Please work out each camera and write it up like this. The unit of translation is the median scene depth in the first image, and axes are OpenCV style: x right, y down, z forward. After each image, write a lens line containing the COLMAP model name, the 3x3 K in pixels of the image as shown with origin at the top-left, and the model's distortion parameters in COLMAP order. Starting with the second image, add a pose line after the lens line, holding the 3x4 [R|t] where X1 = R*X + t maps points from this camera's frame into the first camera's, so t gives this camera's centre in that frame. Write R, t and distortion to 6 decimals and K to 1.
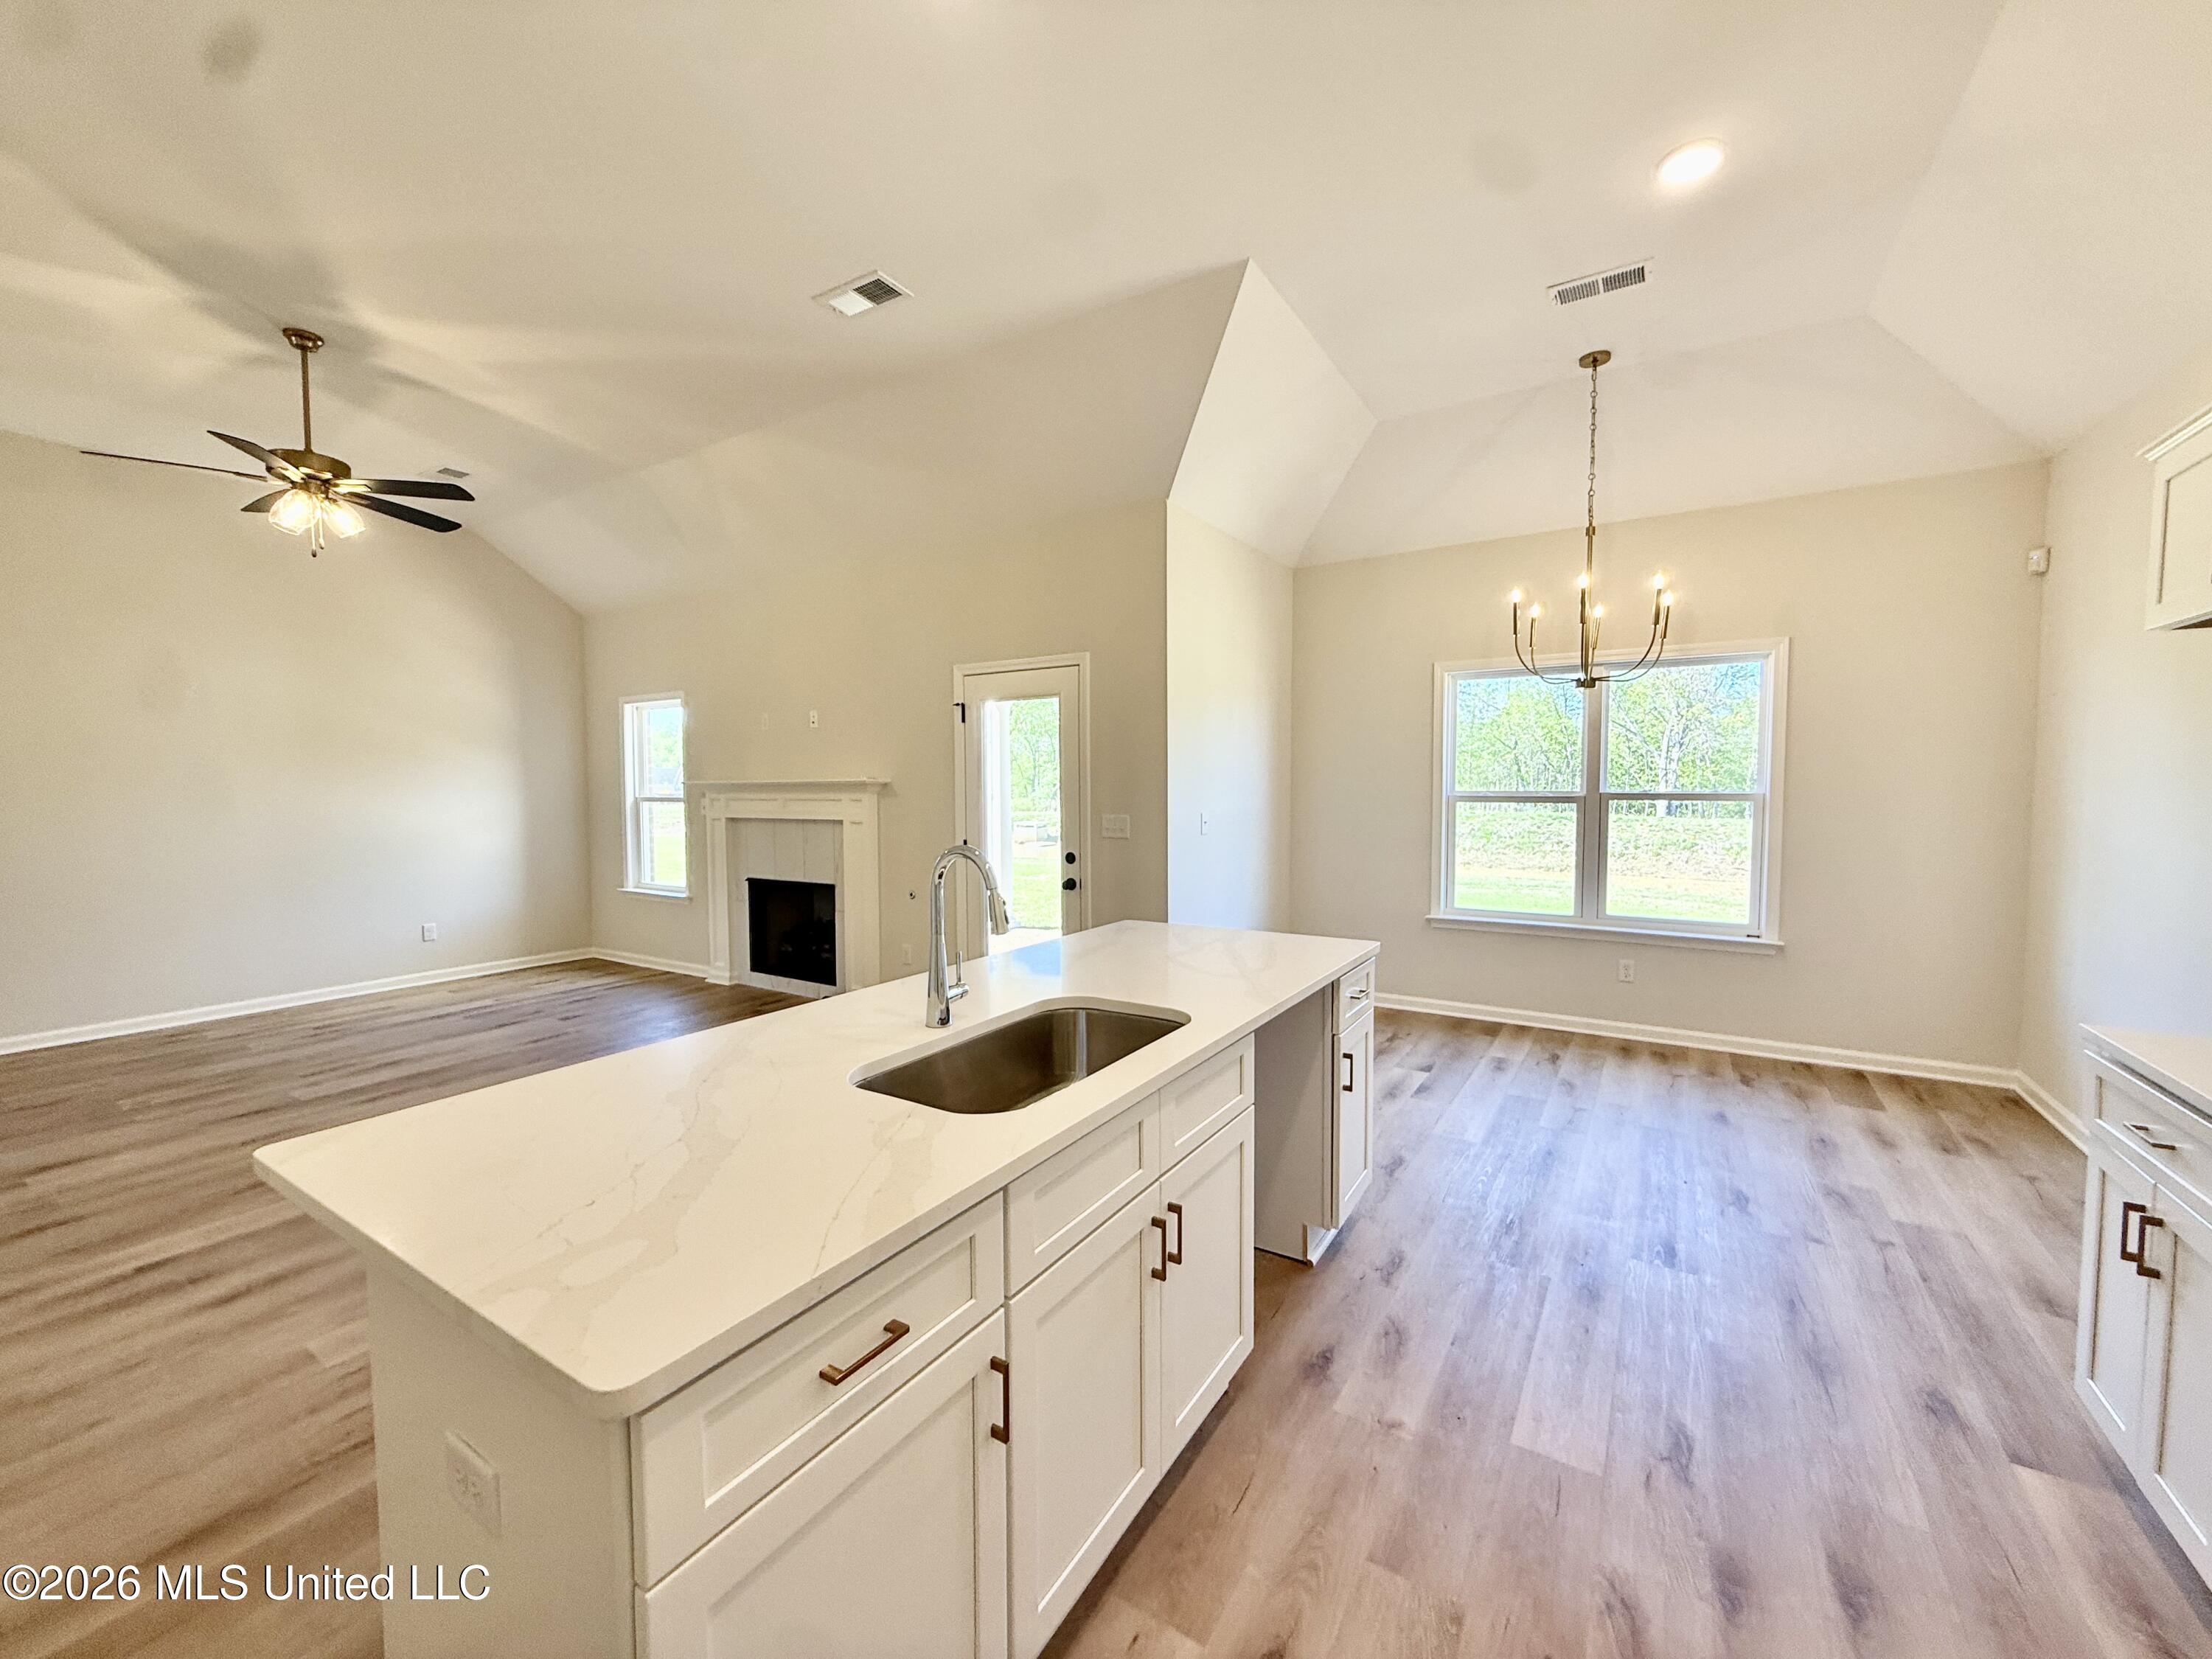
lens RADIAL K [[880.1, 0, 1098.9], [0, 880.1, 830.4], [0, 0, 1]] dist [0.000611, 0.000339]
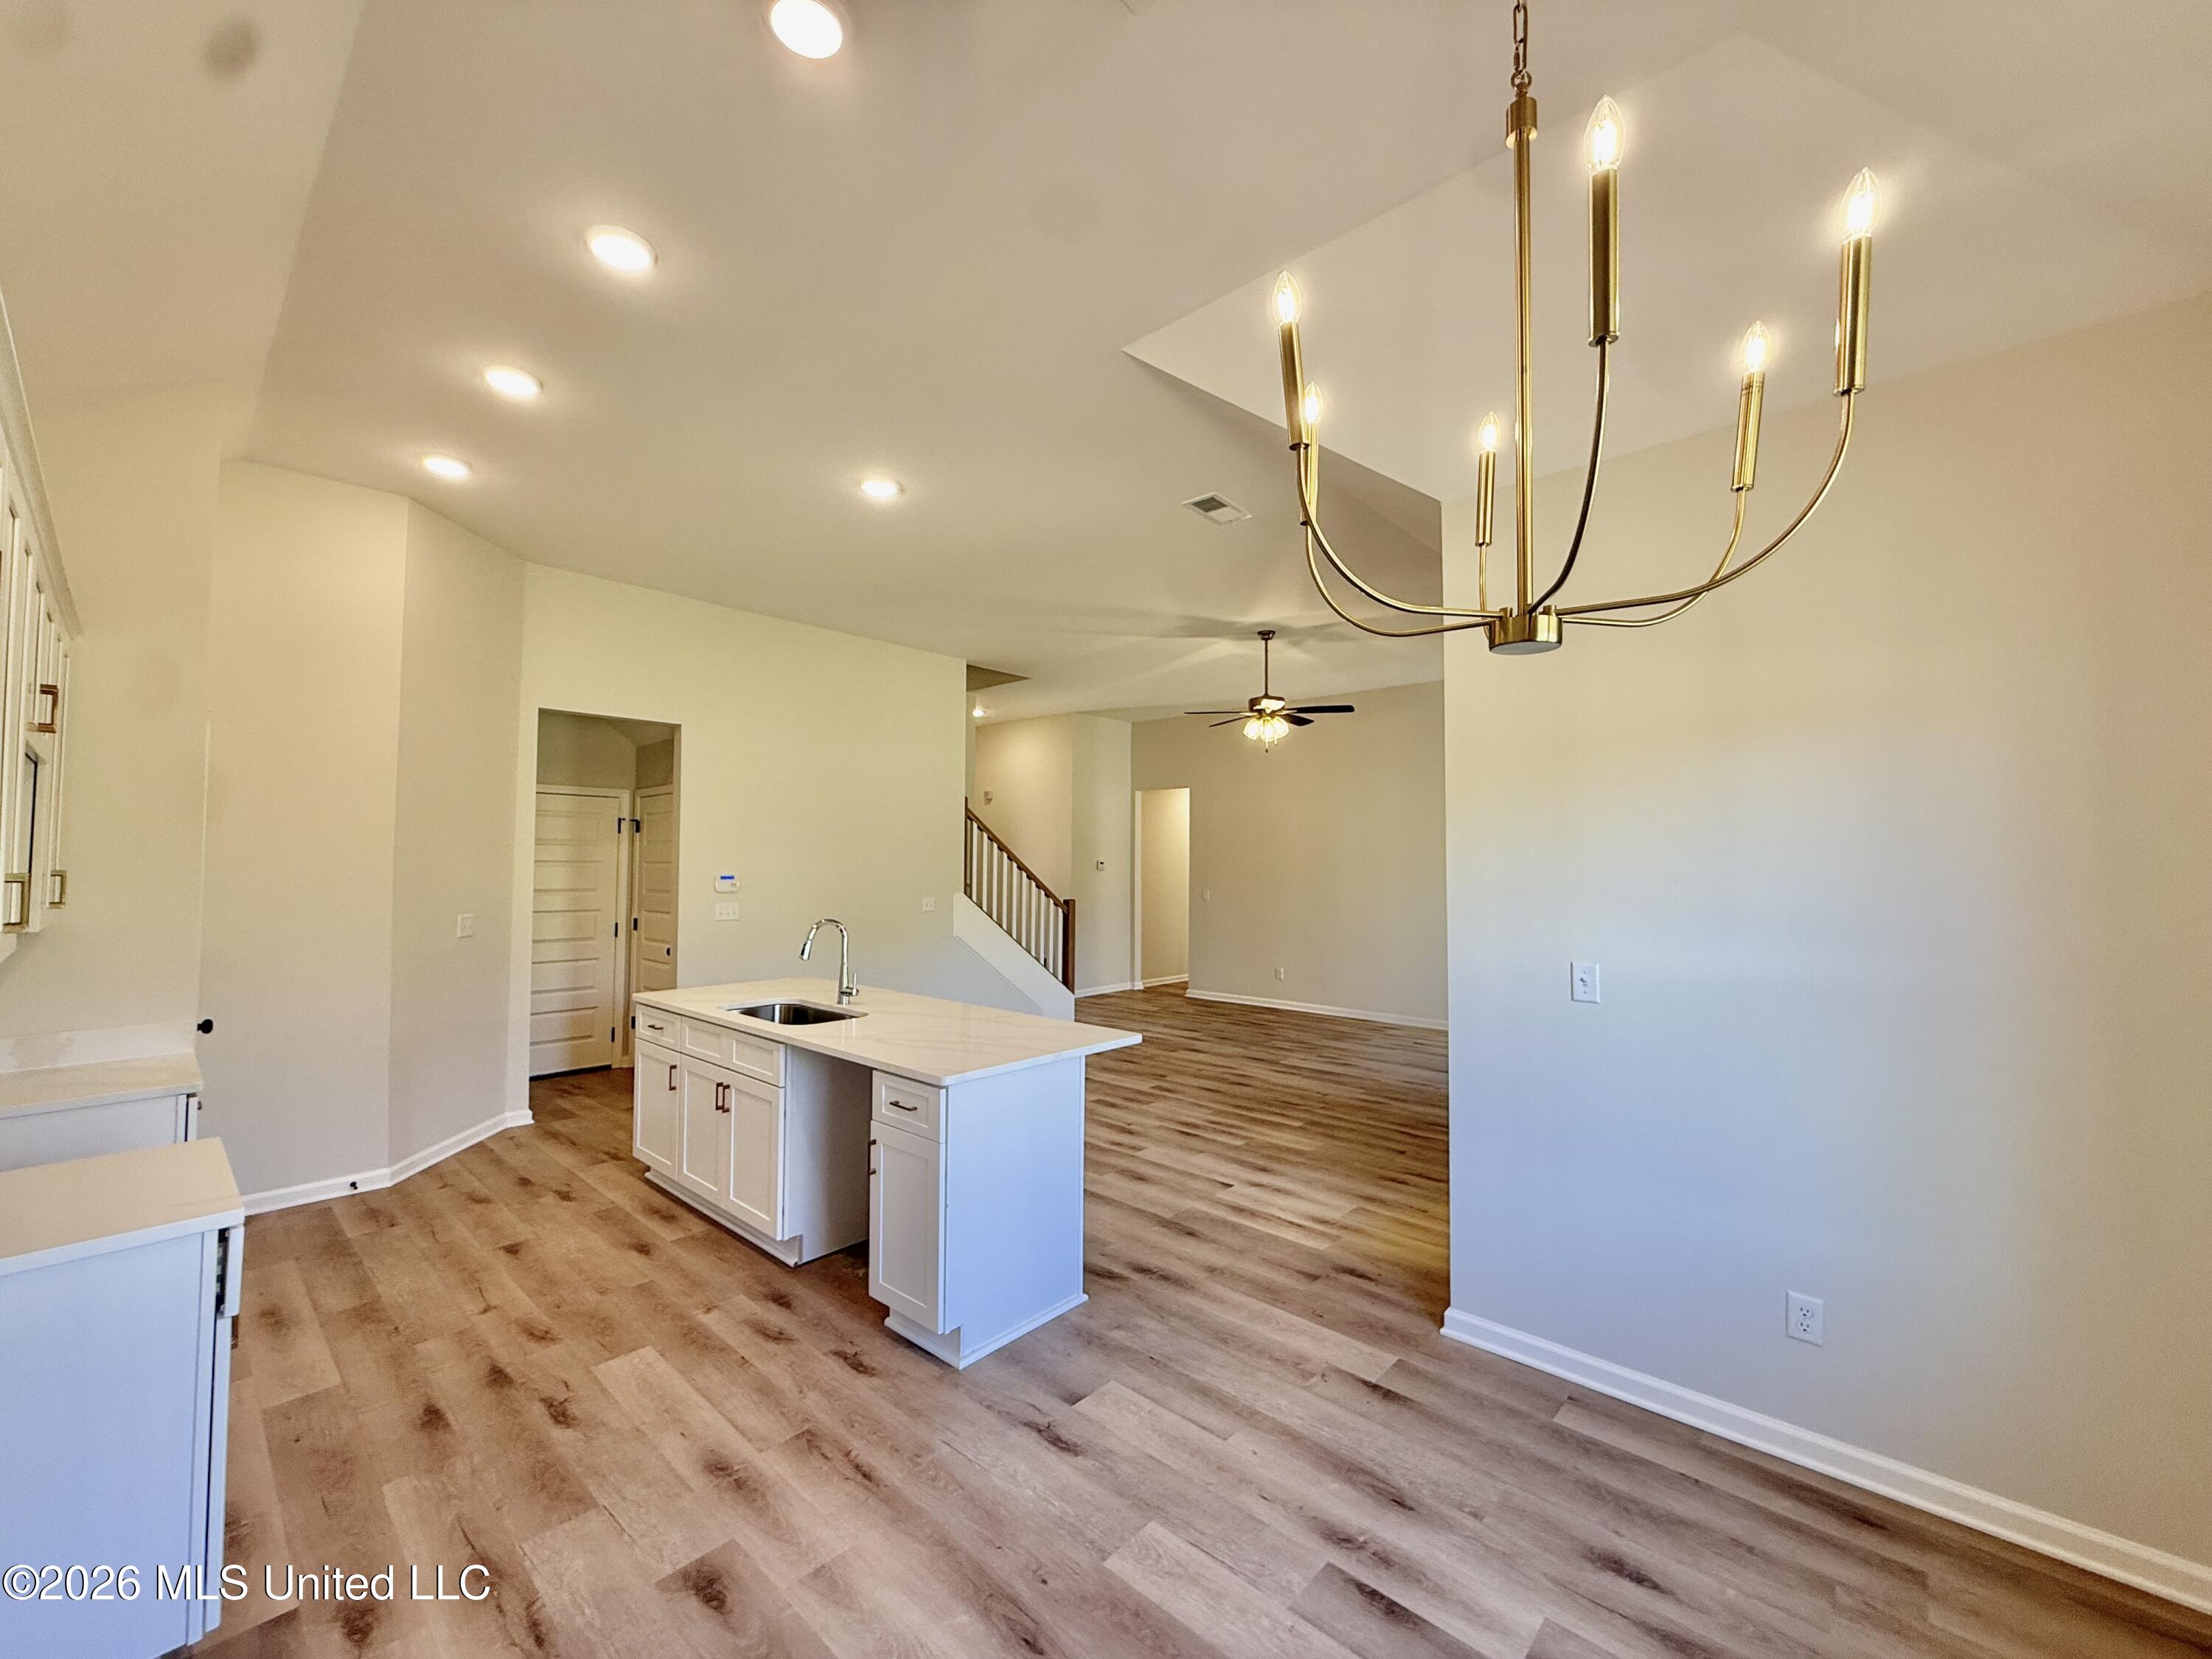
lens RADIAL K [[880.1, 0, 1098.9], [0, 880.1, 830.4], [0, 0, 1]] dist [0.000611, 0.000339]
pose [[-0.170583, -0.031939, -0.984826, 0.902261], [-0.057120, 0.998114, -0.022476, -0.092057], [0.983686, 0.052419, -0.172085, 0.963066]]
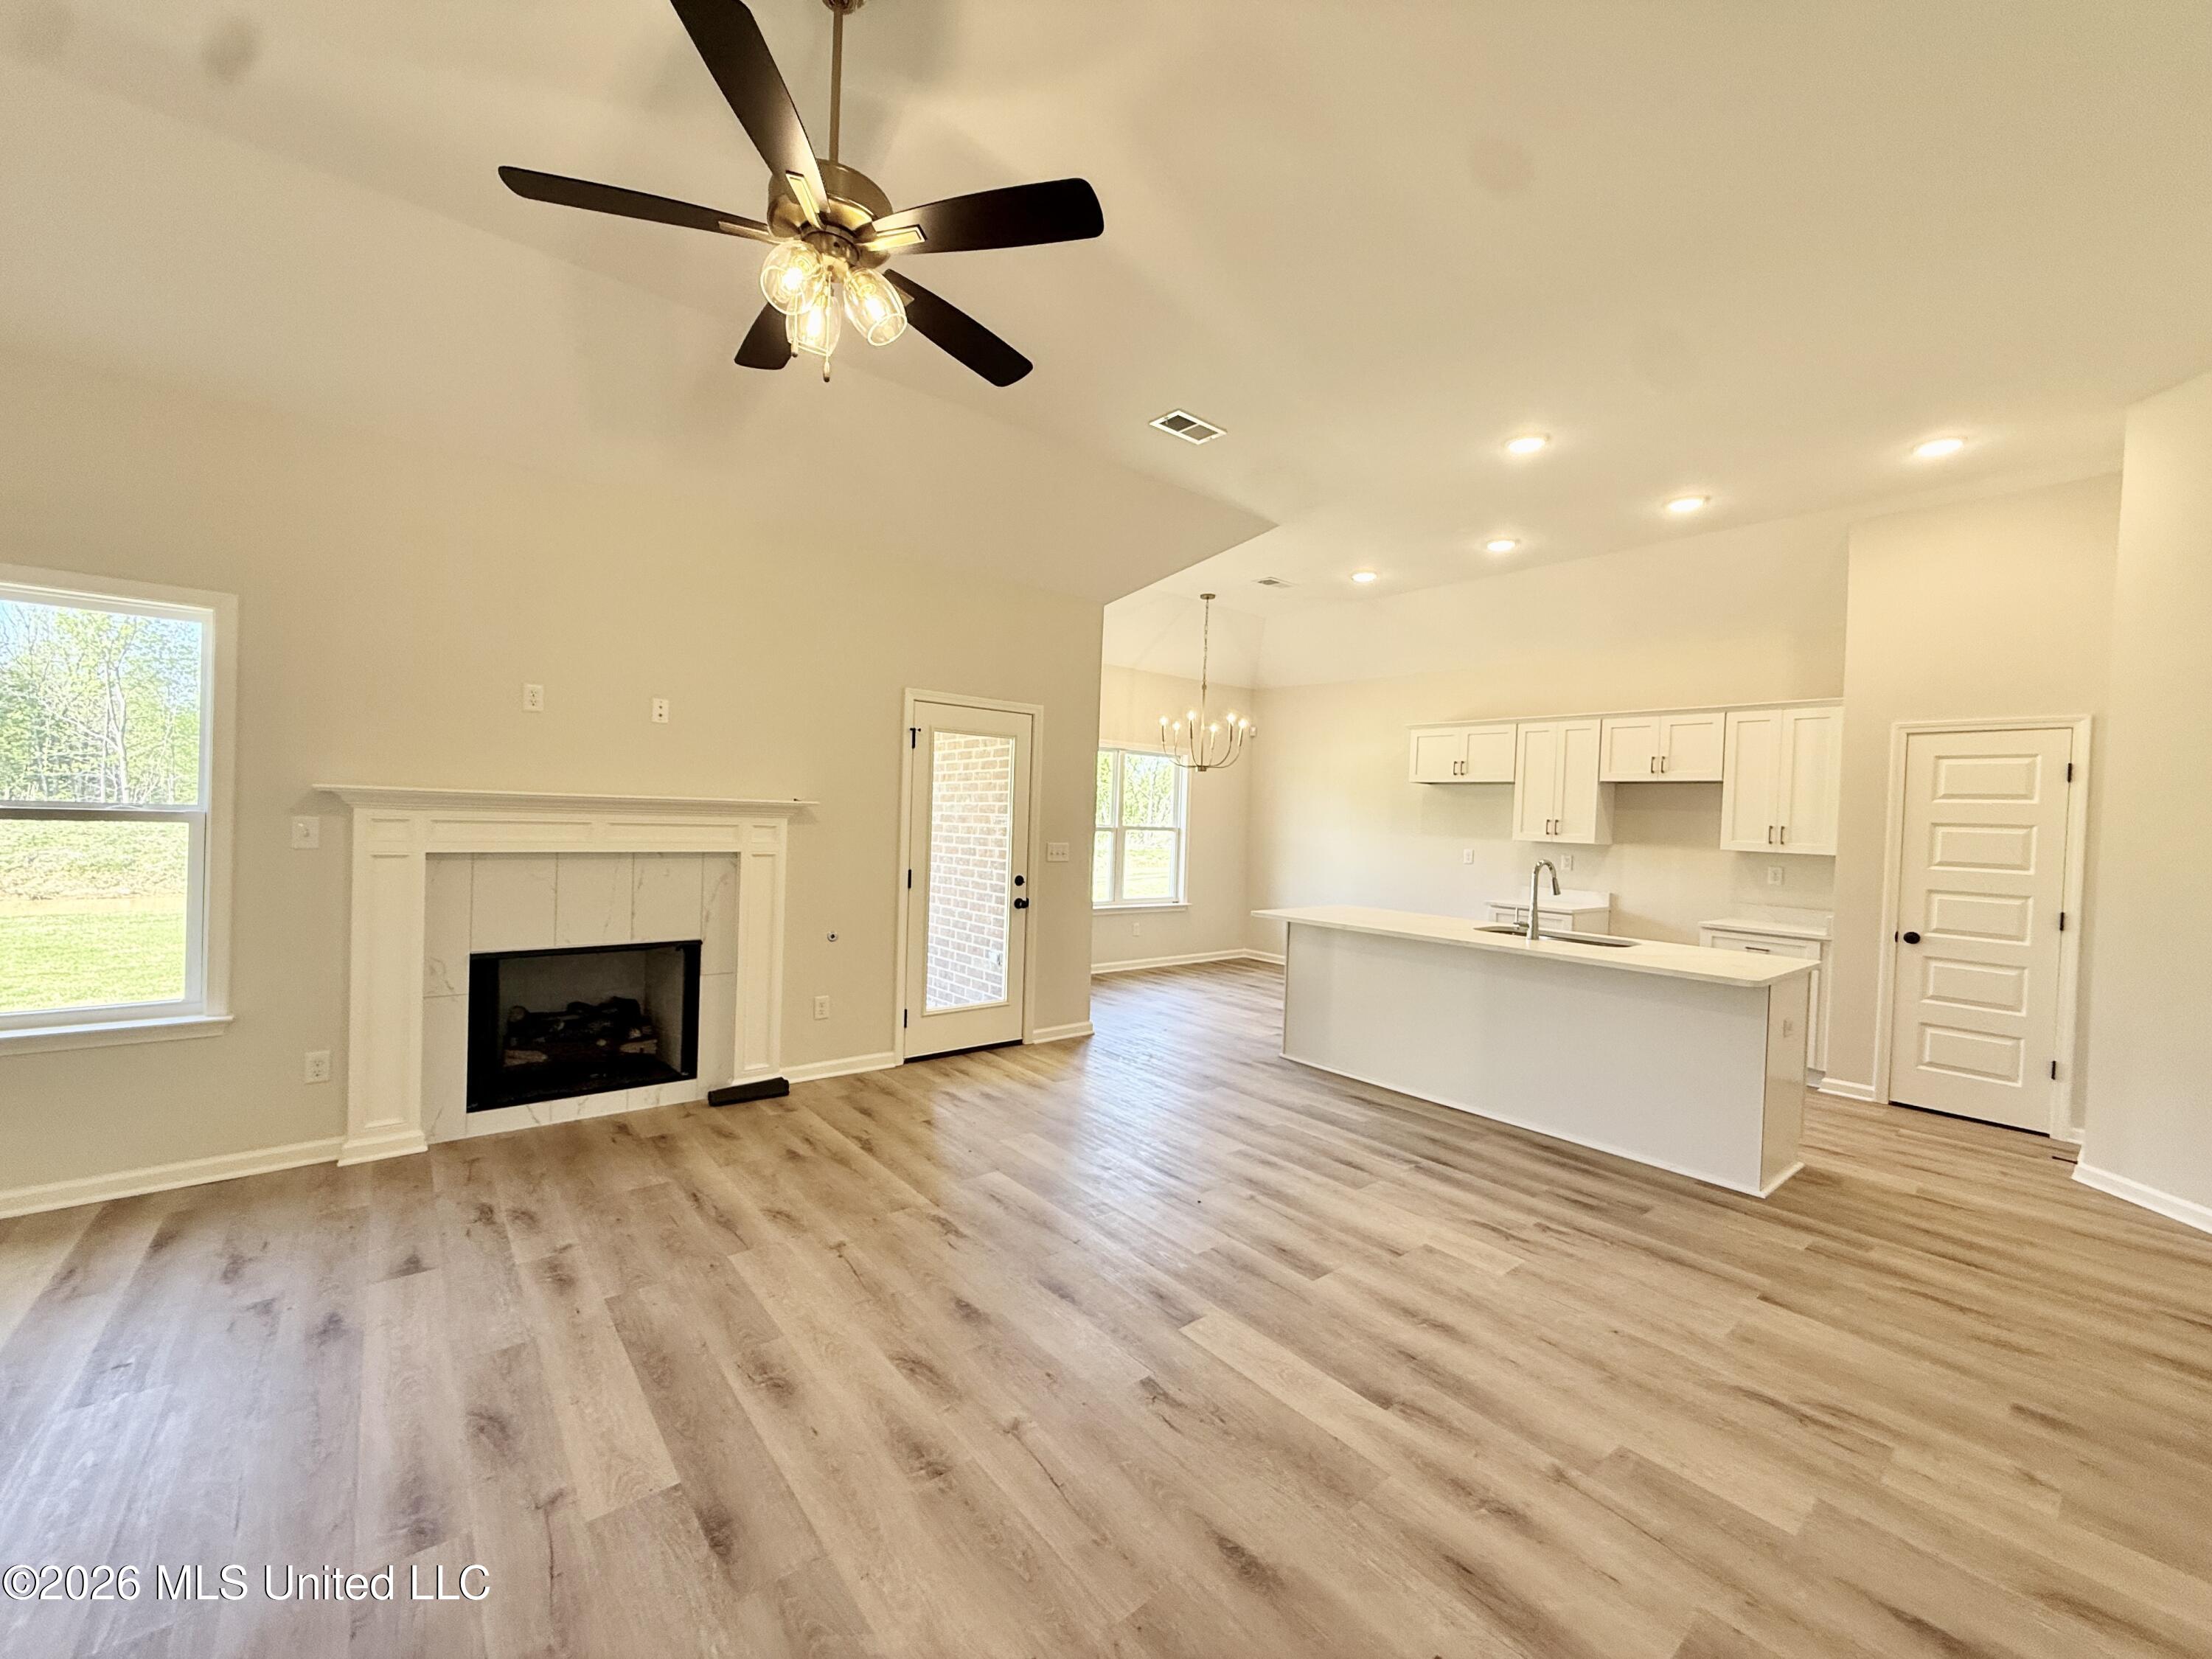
lens RADIAL K [[880.1, 0, 1098.9], [0, 880.1, 830.4], [0, 0, 1]] dist [0.000611, 0.000339]
pose [[0.310481, -0.000099, 0.950579, -1.329265], [0.013882, 0.999894, -0.004430, -0.033338], [-0.950478, 0.014572, 0.310450, 0.668808]]
